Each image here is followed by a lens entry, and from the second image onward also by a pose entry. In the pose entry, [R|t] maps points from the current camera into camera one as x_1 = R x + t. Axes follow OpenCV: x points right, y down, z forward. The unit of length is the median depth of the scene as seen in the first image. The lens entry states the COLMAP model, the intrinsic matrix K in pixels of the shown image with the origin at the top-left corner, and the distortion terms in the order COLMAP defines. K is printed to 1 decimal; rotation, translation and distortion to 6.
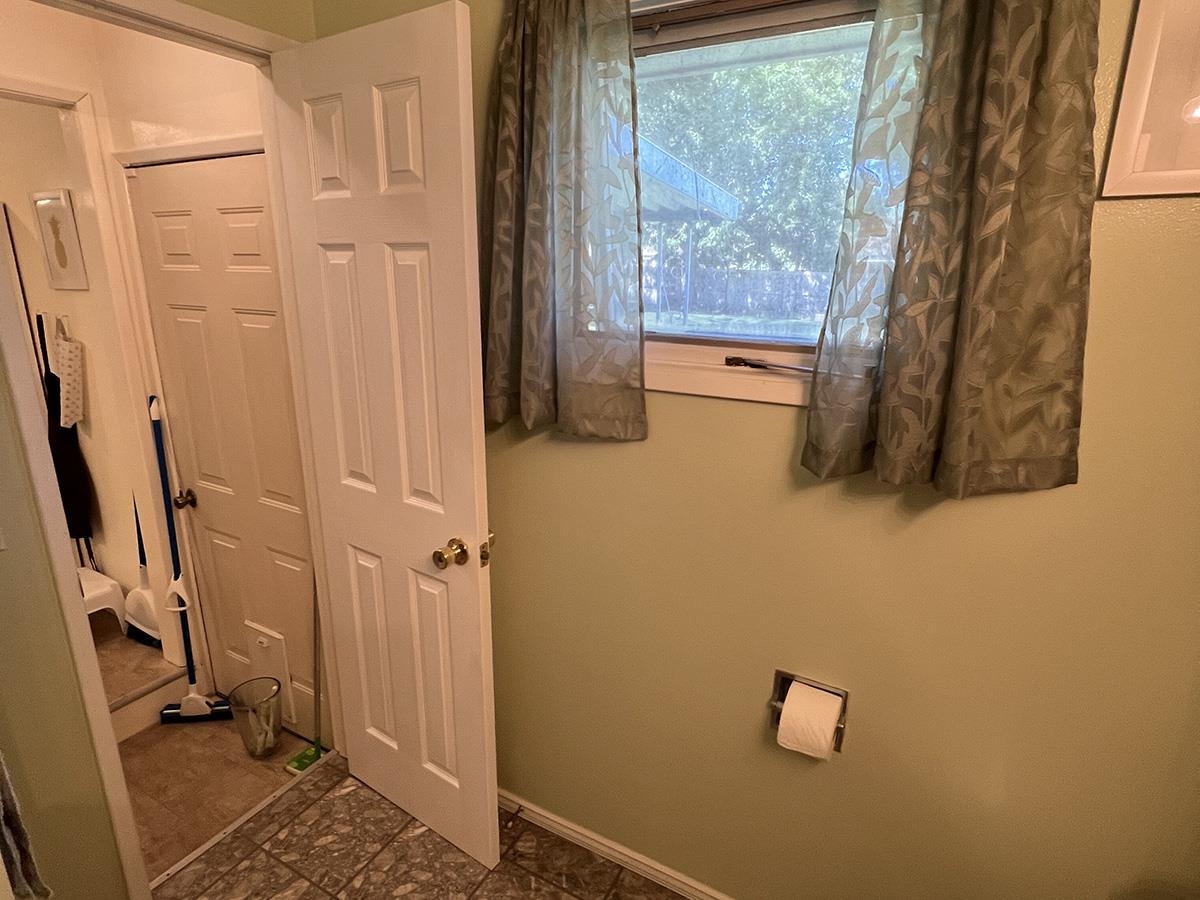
lens RADIAL K [[639.1, 0, 609.0], [0, 639.1, 449.9], [0, 0, 1]] dist [-0.003105, -0.000359]
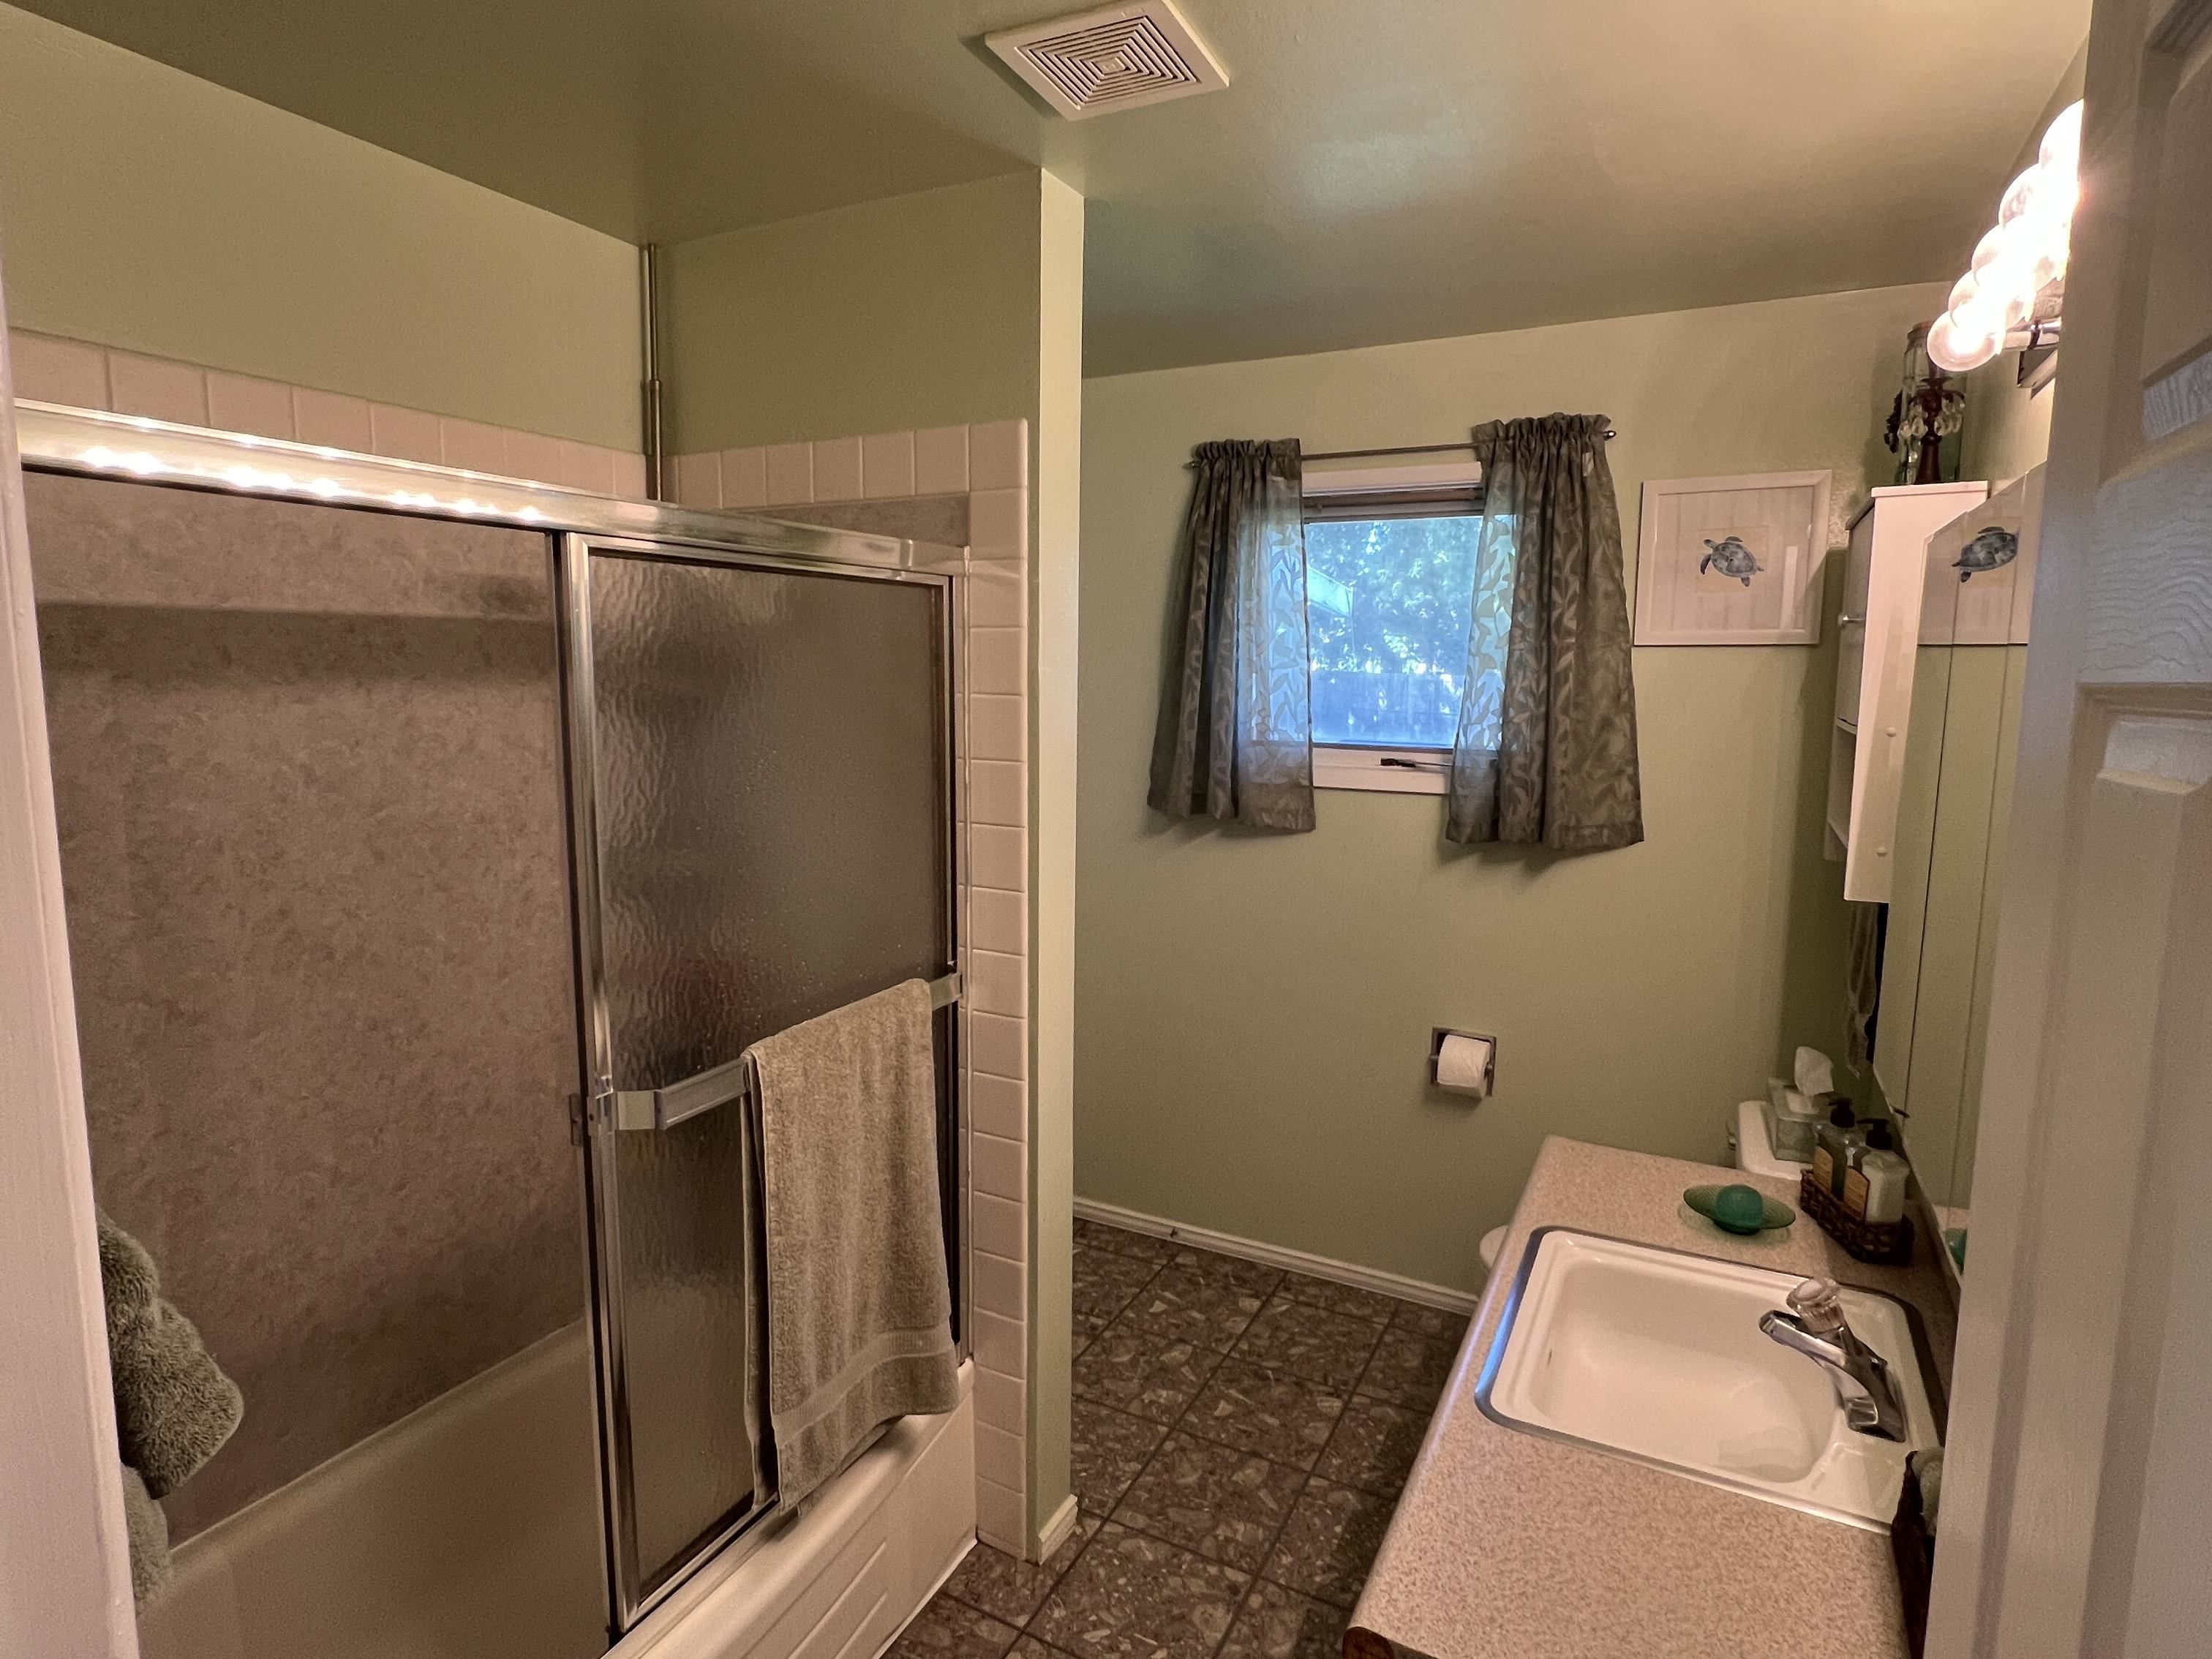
lens RADIAL K [[1178.1, 0, 1122.5], [0, 1178.1, 829.3], [0, 0, 1]] dist [-0.003105, -0.000359]
pose [[0.999698, -0.004069, 0.024242, -0.434330], [0.007424, 0.990130, -0.139952, 0.354725], [-0.023433, 0.140089, 0.989862, -1.421511]]
